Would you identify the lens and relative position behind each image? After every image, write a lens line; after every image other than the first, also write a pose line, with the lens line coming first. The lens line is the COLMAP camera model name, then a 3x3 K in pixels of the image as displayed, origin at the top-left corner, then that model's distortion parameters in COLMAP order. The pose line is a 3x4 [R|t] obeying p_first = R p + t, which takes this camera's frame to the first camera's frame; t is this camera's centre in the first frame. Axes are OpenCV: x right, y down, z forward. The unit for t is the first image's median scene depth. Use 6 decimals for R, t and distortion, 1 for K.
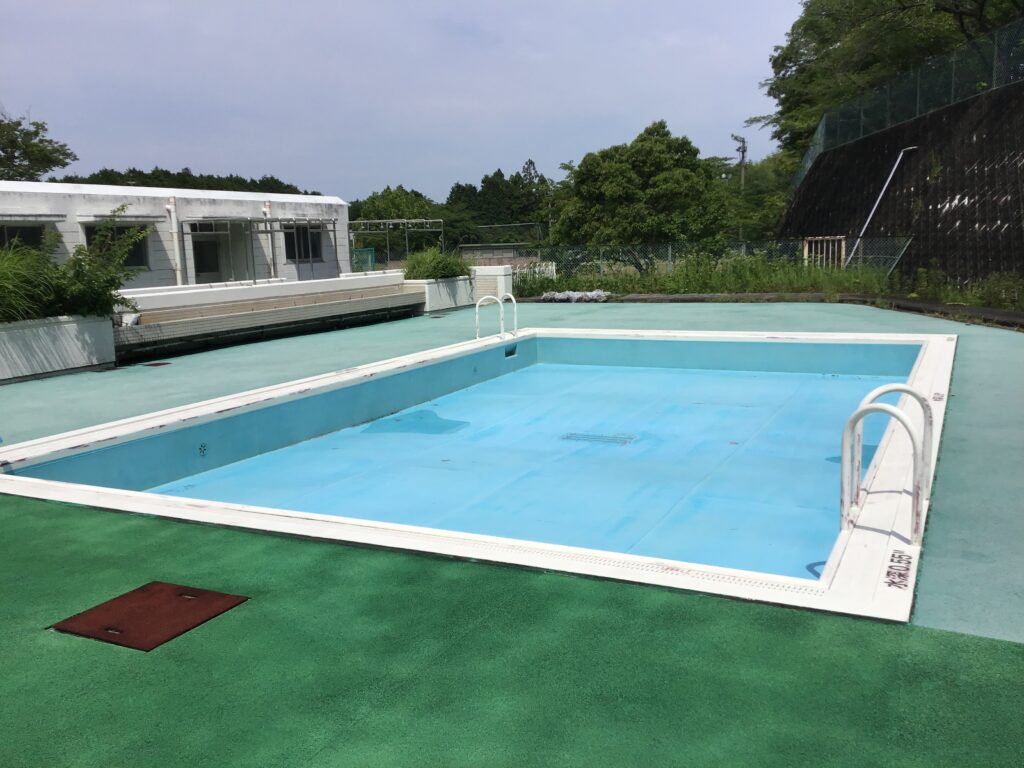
lens RADIAL K [[907.2, 0, 513.7], [0, 907.2, 386.3], [0, 0, 1]] dist [0.086473, -0.065275]
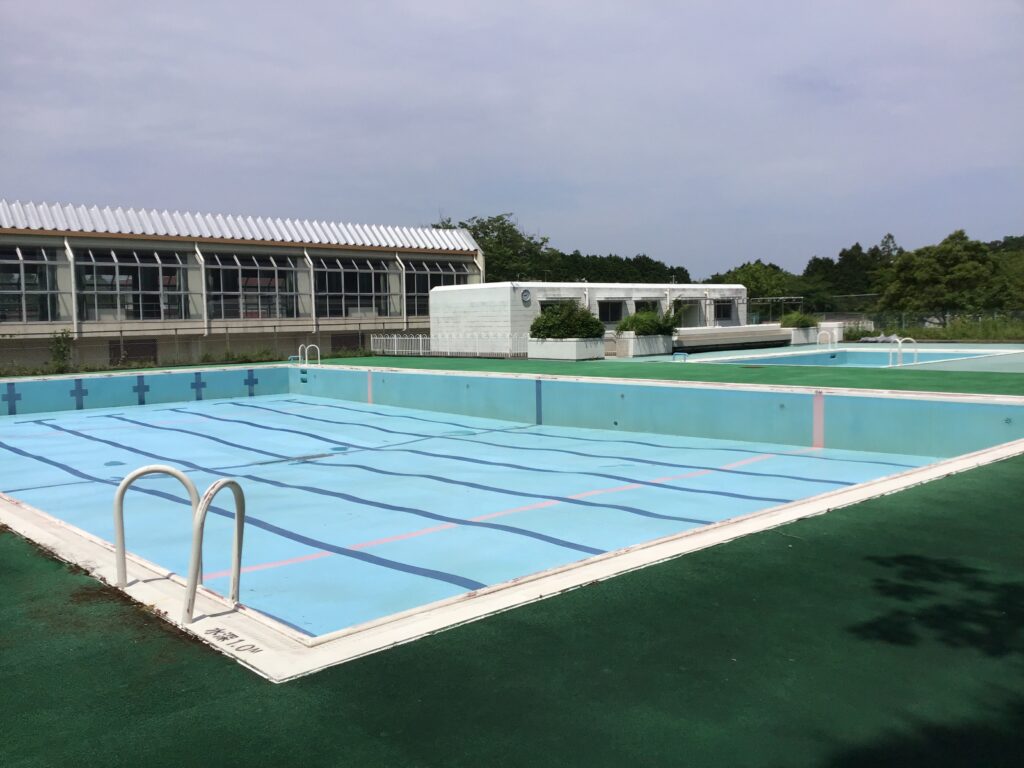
lens RADIAL K [[907.2, 0, 509.4], [0, 907.2, 384.1], [0, 0, 1]] dist [0.086473, -0.065275]
pose [[0.928795, 0.037434, -0.368699, 0.043004], [-0.065653, 0.995769, -0.064287, 0.107597], [0.364733, 0.083916, 0.927323, -0.657432]]
